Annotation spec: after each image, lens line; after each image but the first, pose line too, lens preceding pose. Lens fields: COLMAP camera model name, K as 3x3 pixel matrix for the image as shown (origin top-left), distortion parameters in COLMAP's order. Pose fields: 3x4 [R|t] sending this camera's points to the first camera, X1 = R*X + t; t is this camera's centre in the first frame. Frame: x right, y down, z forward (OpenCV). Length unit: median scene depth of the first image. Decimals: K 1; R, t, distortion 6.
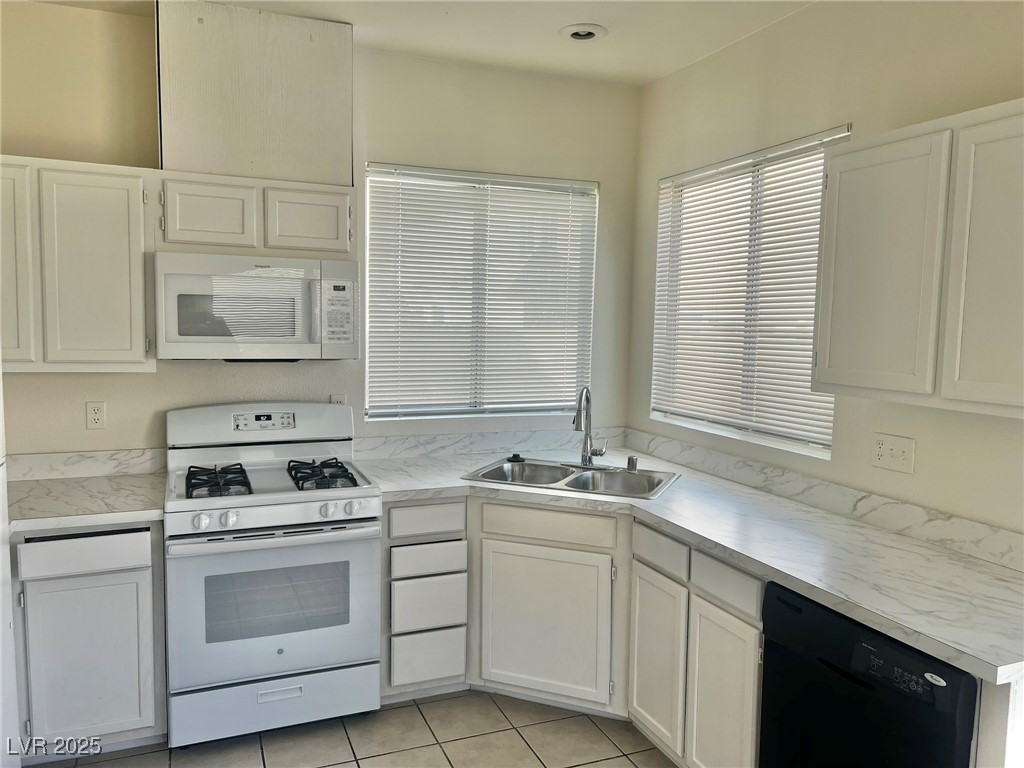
lens RADIAL K [[786.6, 0, 518.6], [0, 786.6, 387.2], [0, 0, 1]] dist [0.055045, -0.061255]
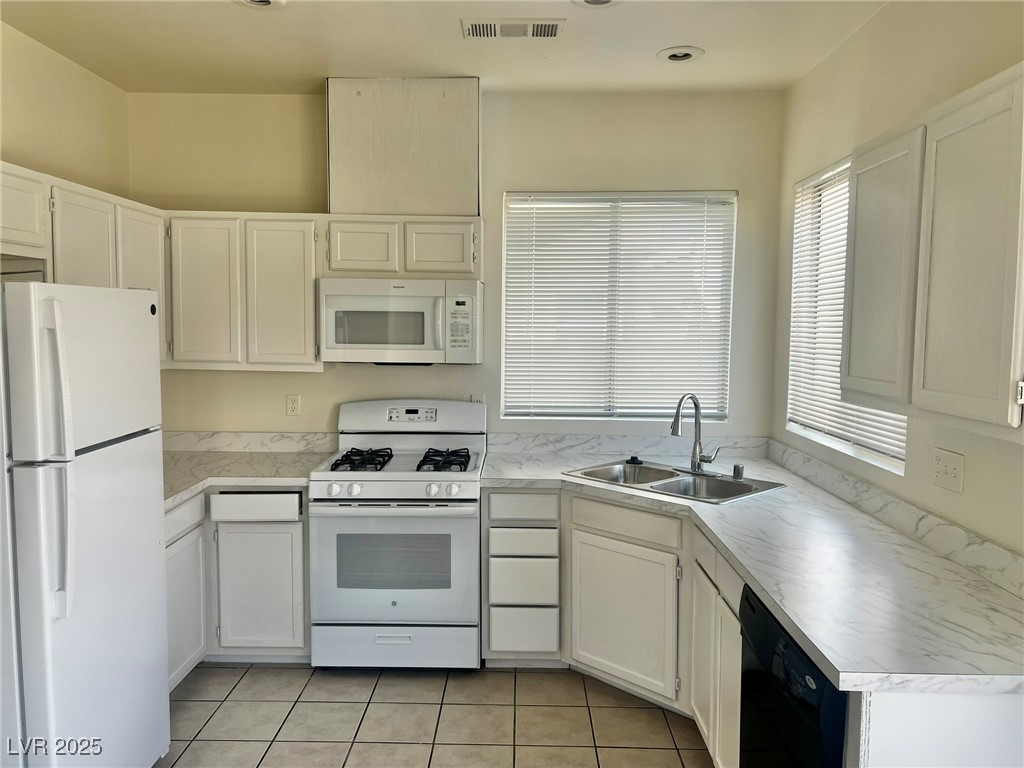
lens RADIAL K [[786.6, 0, 495.4], [0, 786.6, 381.3], [0, 0, 1]] dist [0.055045, -0.061255]
pose [[0.914804, 0.019416, -0.403430, 0.303016], [-0.027724, 0.999507, -0.014762, 0.006955], [0.402944, 0.024689, 0.914891, -0.048035]]
